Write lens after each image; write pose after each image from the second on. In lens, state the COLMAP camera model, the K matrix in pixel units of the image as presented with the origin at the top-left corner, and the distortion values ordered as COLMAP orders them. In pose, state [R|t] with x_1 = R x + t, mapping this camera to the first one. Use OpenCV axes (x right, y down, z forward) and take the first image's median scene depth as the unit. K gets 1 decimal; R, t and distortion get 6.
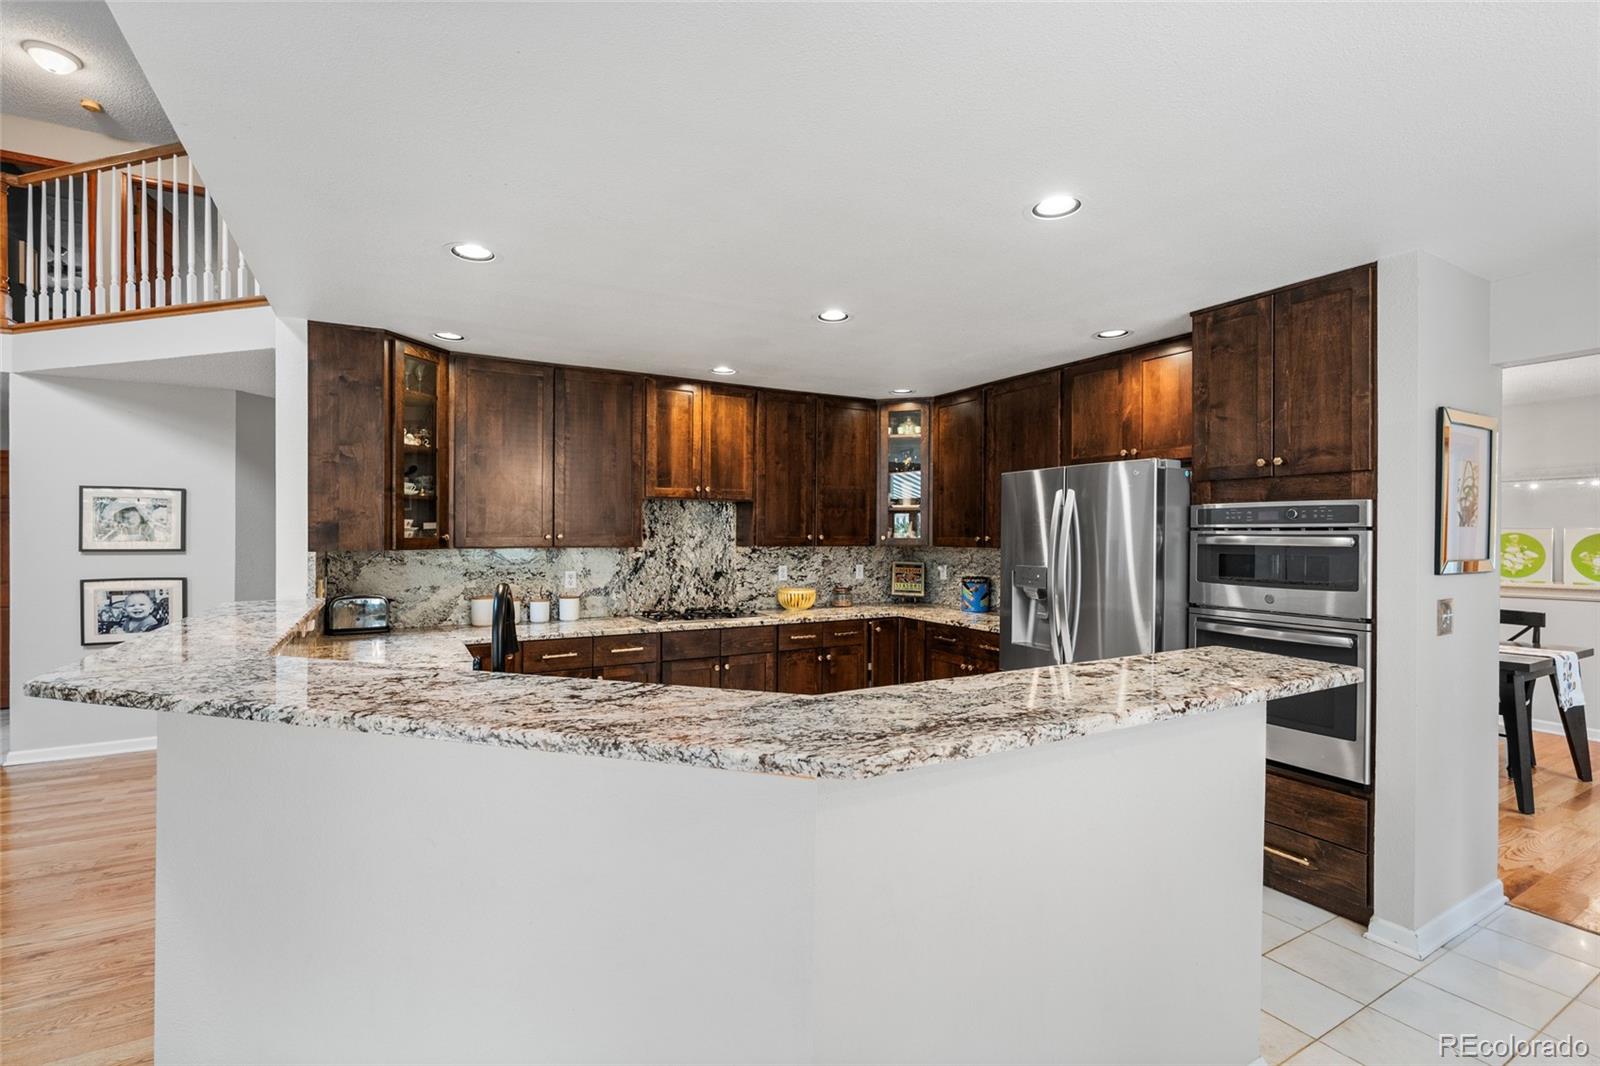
lens RADIAL K [[720.8, 0, 796.5], [0, 720.8, 530.5], [0, 0, 1]] dist [-0.003061, -0.000136]
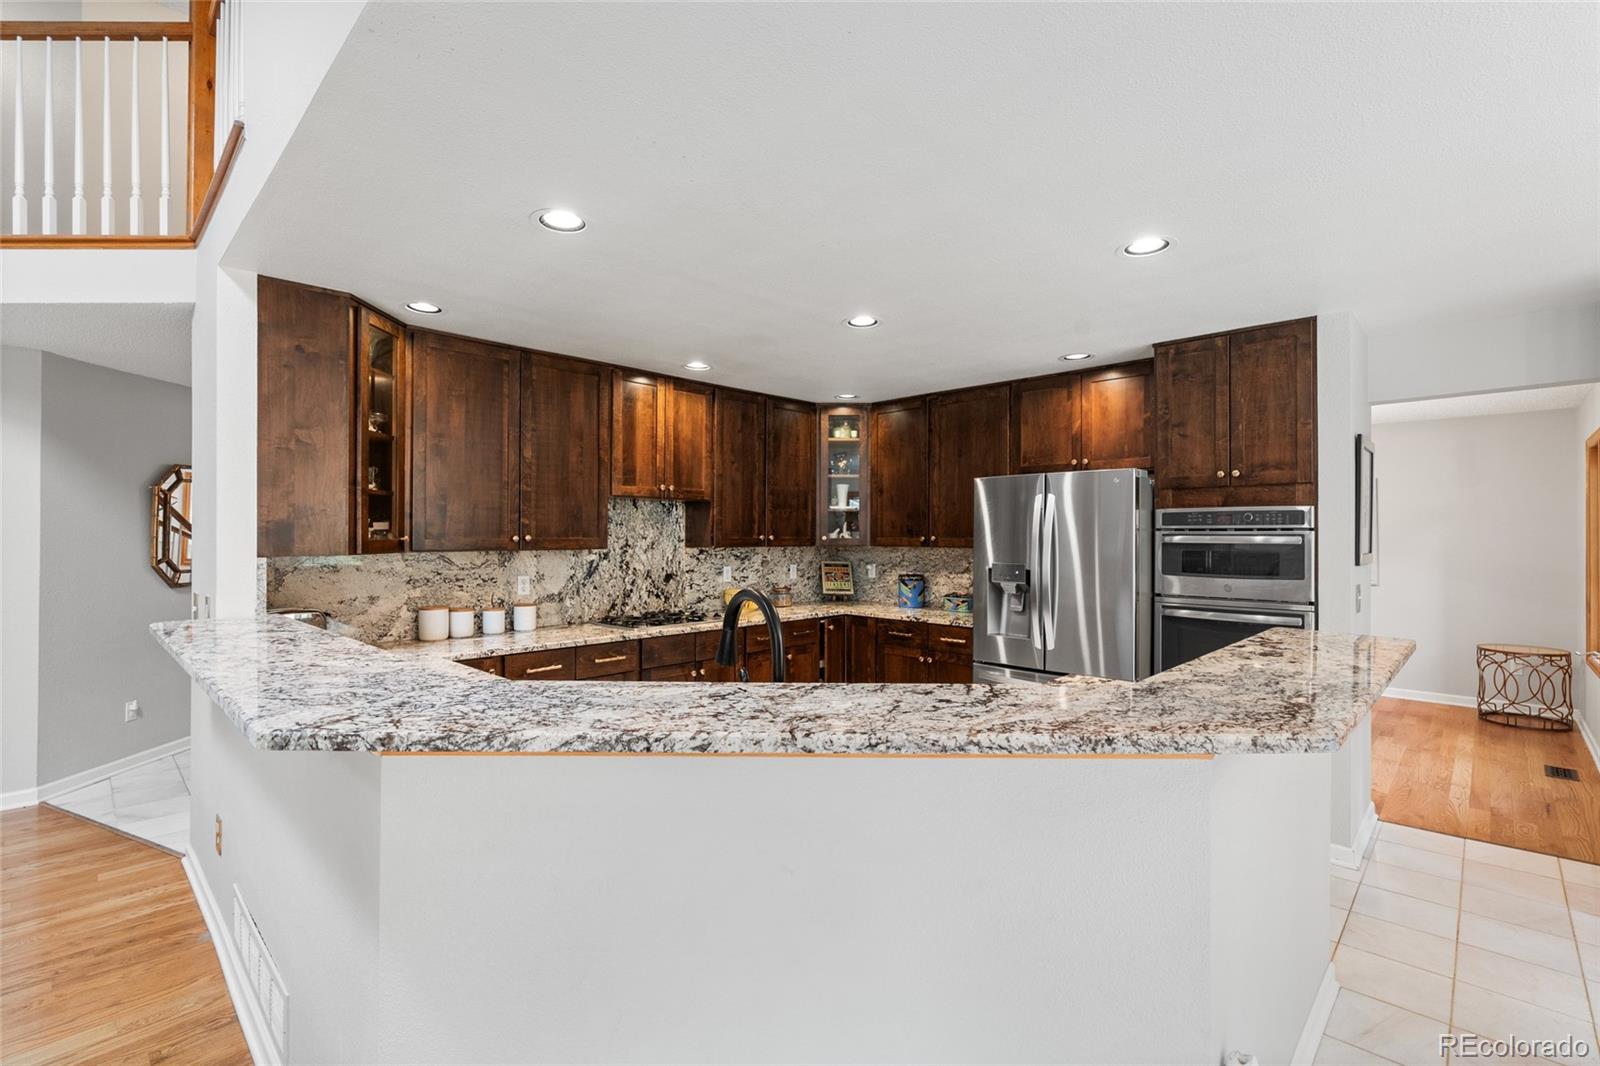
lens RADIAL K [[718.5, 0, 798.7], [0, 718.5, 525.8], [0, 0, 1]] dist [-0.002759, 0.000005]
pose [[0.959243, 0.001258, 0.282580, -0.257914], [0.000650, 0.999978, -0.006659, -0.000701], [-0.282582, 0.006571, 0.959221, 0.037628]]
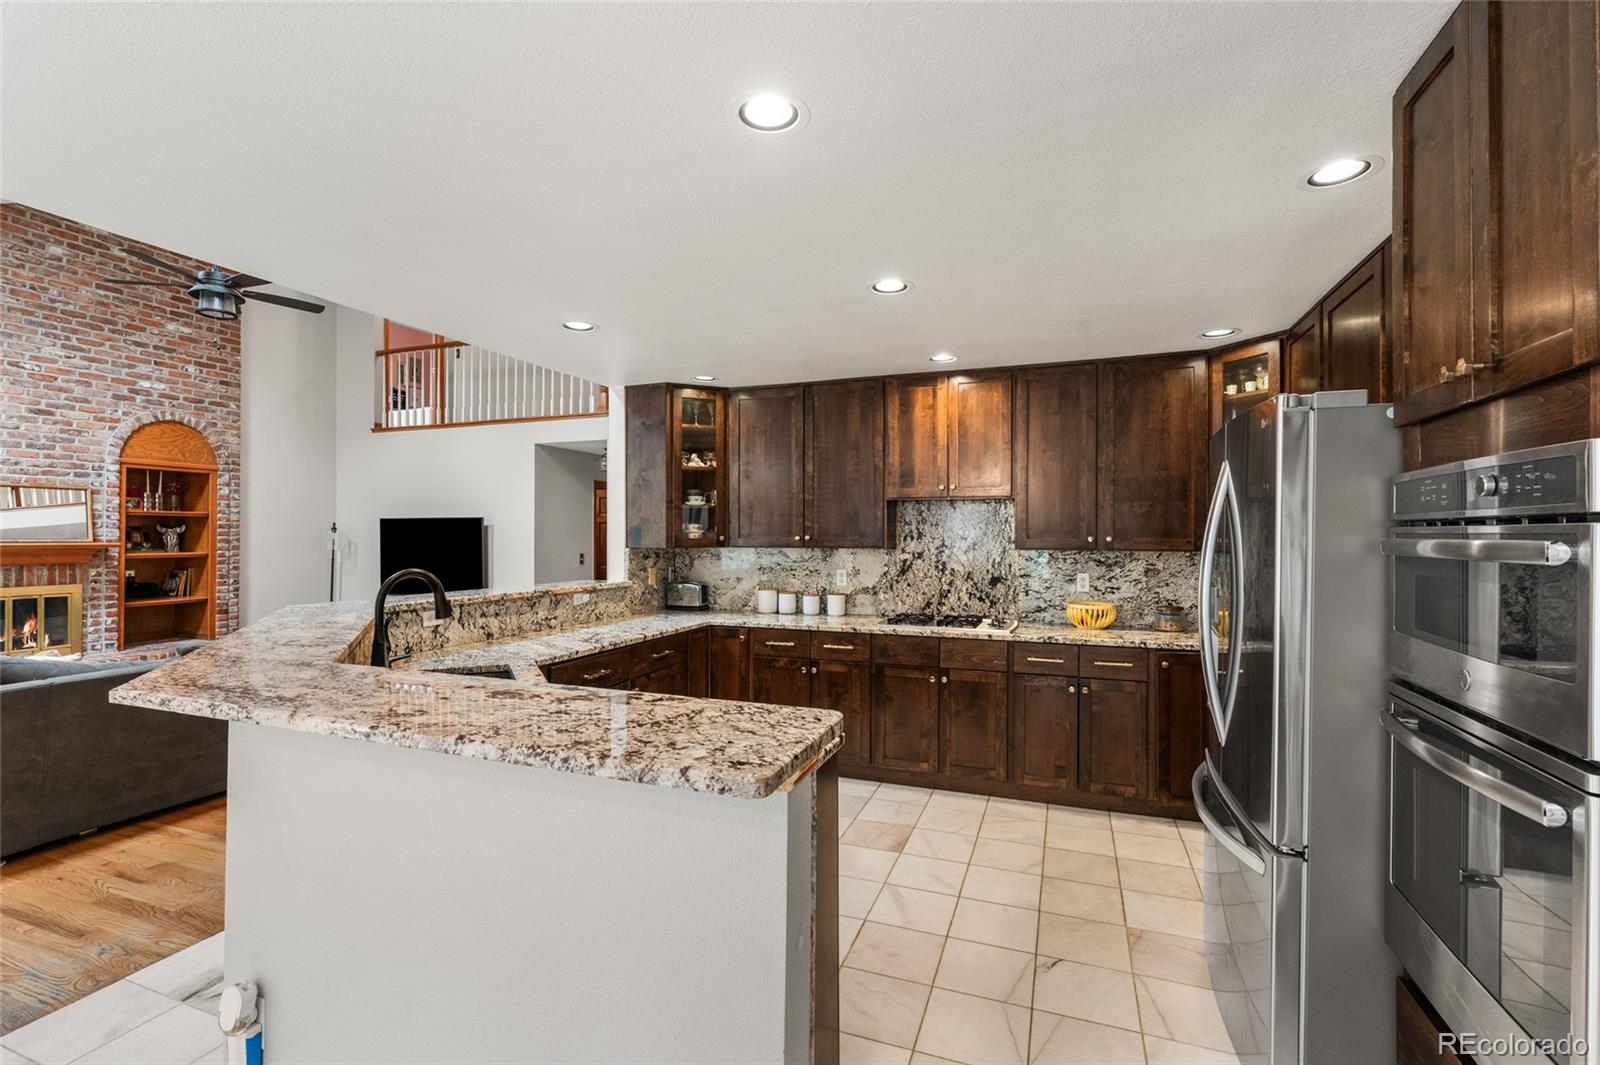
lens RADIAL K [[720.8, 0, 796.5], [0, 720.8, 530.0], [0, 0, 1]] dist [-0.003061, -0.000136]
pose [[0.639303, -0.007209, -0.768921, 0.515225], [0.004508, 0.999974, -0.005627, 0.002631], [0.768941, 0.000131, 0.639319, 0.280719]]
